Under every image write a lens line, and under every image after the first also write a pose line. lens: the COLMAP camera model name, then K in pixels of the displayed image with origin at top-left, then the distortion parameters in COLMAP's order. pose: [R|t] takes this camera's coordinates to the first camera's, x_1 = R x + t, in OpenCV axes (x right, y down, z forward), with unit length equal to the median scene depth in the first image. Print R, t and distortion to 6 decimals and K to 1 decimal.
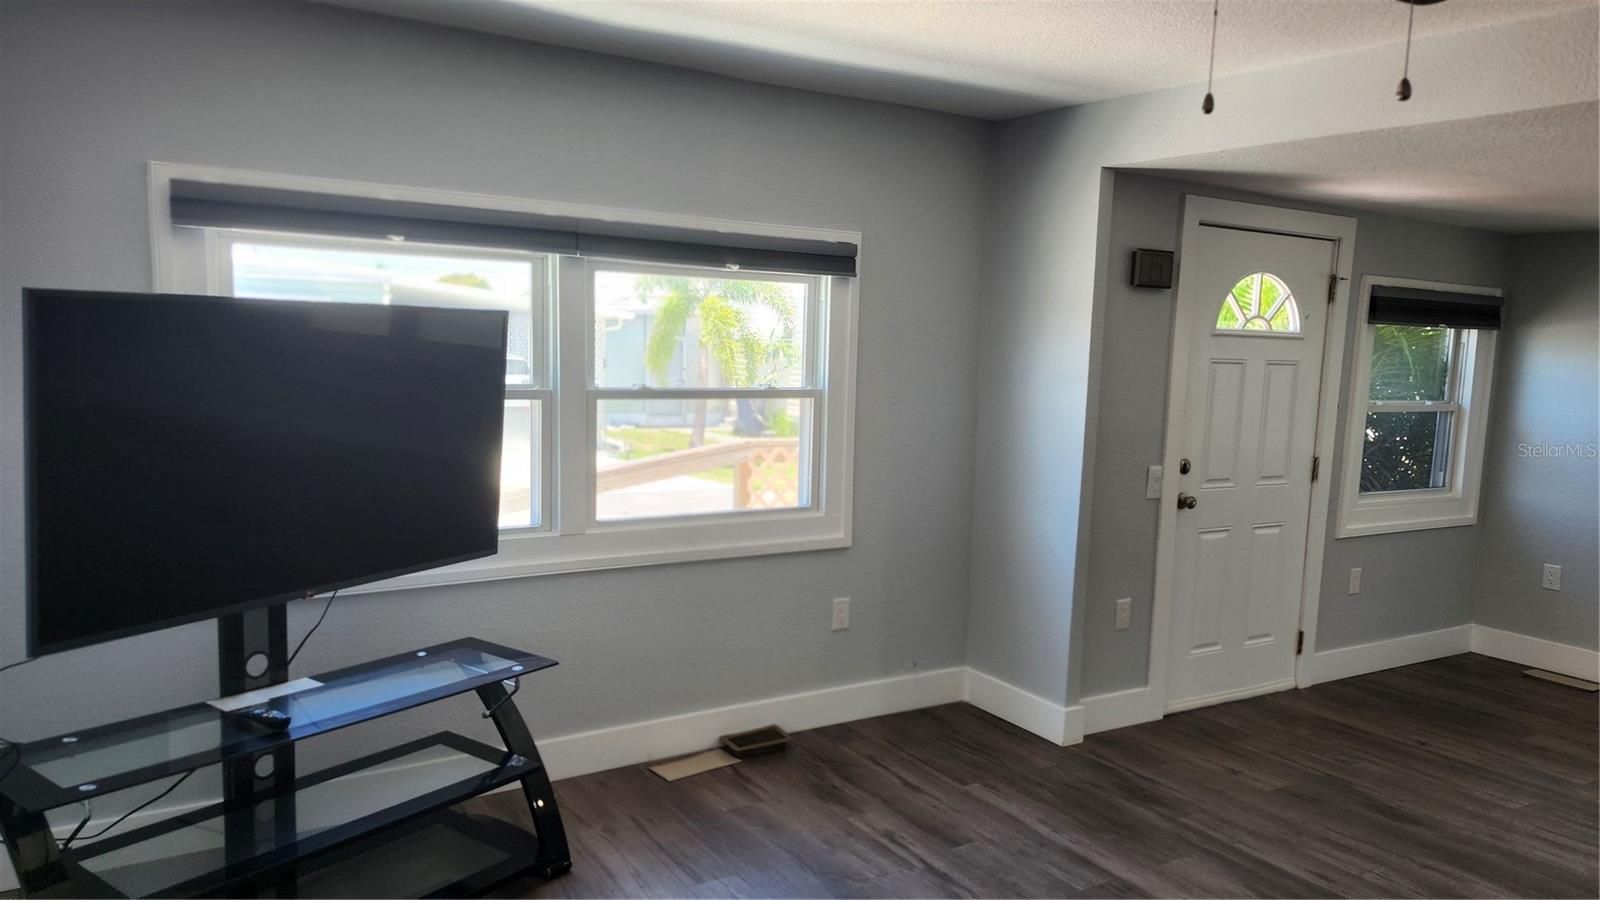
lens RADIAL K [[1093.1, 0, 800.0], [0, 1093.1, 450.0], [0, 0, 1]] dist [0.122691, -0.149354]
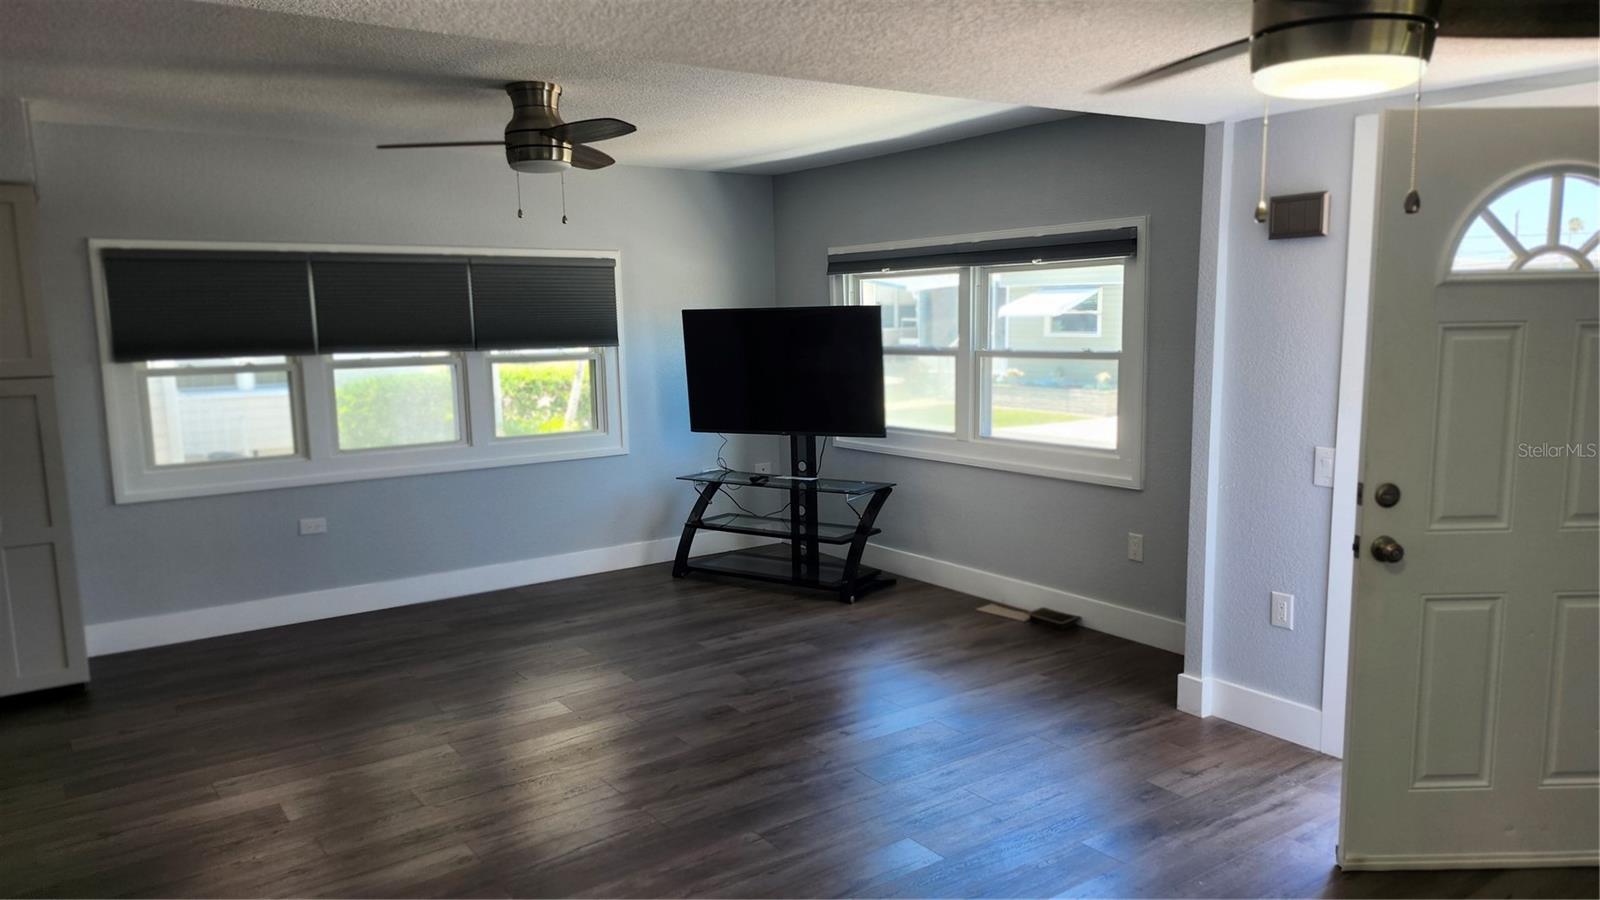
lens RADIAL K [[1097.7, 0, 834.4], [0, 1097.7, 464.1], [0, 0, 1]] dist [0.116720, -0.000788]
pose [[0.074469, 0.104393, -0.991744, 1.197239], [-0.081028, 0.991851, 0.098320, -0.028052], [0.993926, 0.073037, 0.082321, 0.592443]]
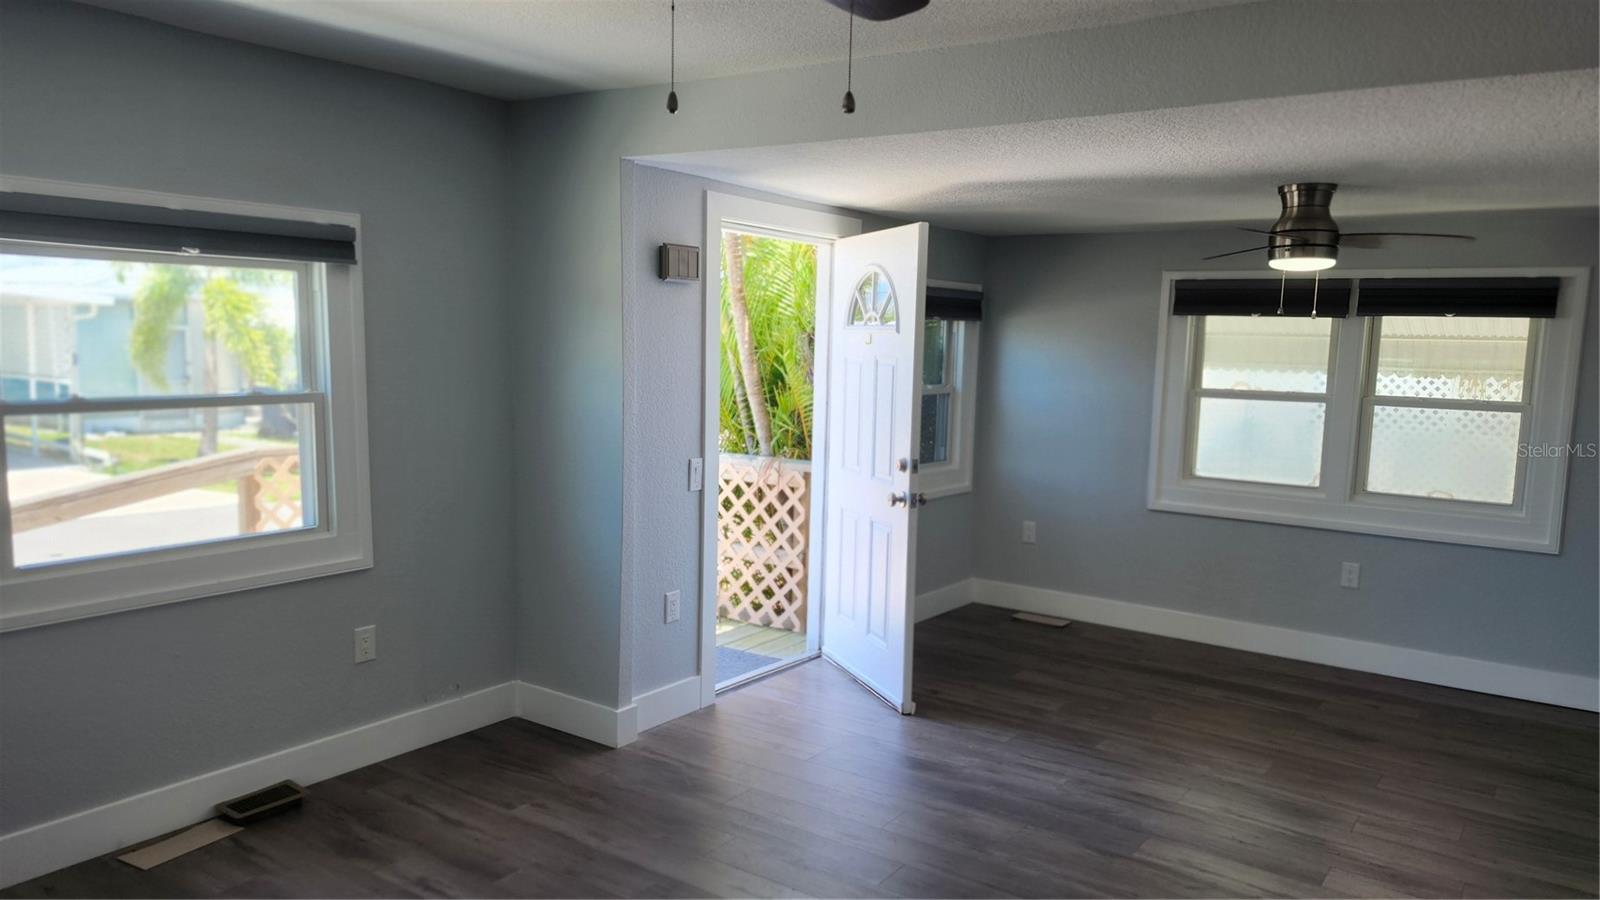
lens RADIAL K [[1108.8, 0, 821.5], [0, 1108.8, 468.9], [0, 0, 1]] dist [0.024664, -0.004741]
pose [[0.920844, -0.058394, 0.385534, 0.039259], [0.047216, 0.998146, 0.038408, -0.010182], [-0.387062, -0.017165, 0.921894, 0.023930]]
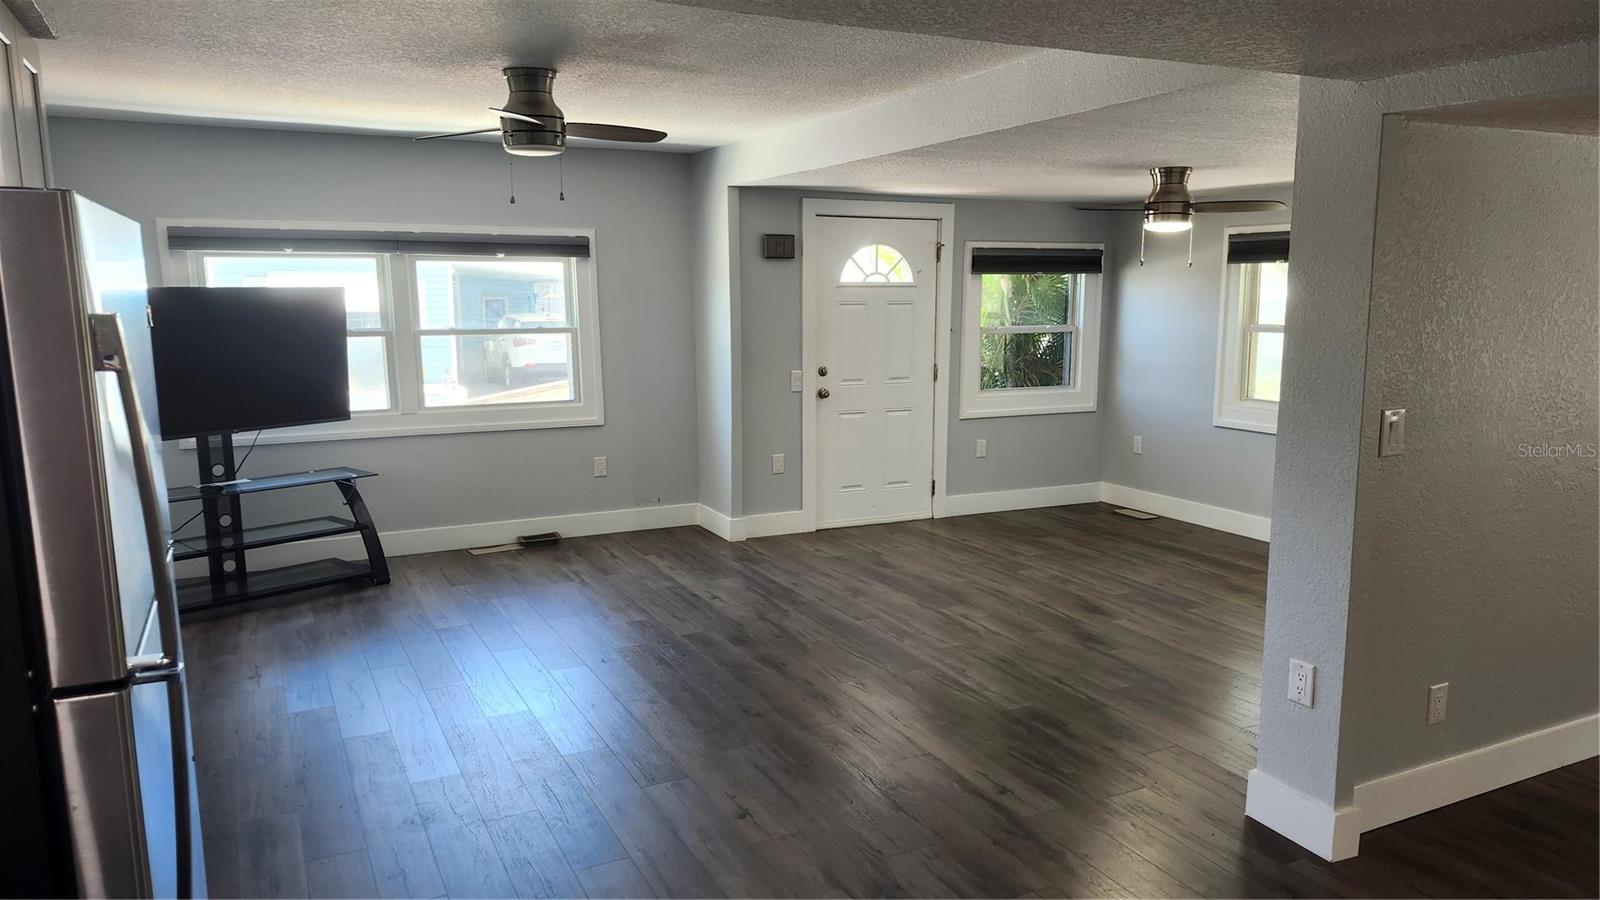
lens RADIAL K [[1093.1, 0, 800.0], [0, 1093.1, 450.0], [0, 0, 1]] dist [0.122691, -0.149354]
pose [[0.995033, -0.021332, -0.097236, 0.503656], [0.025361, 0.998862, 0.040394, 0.068677], [0.096264, -0.042659, 0.994441, -0.599886]]
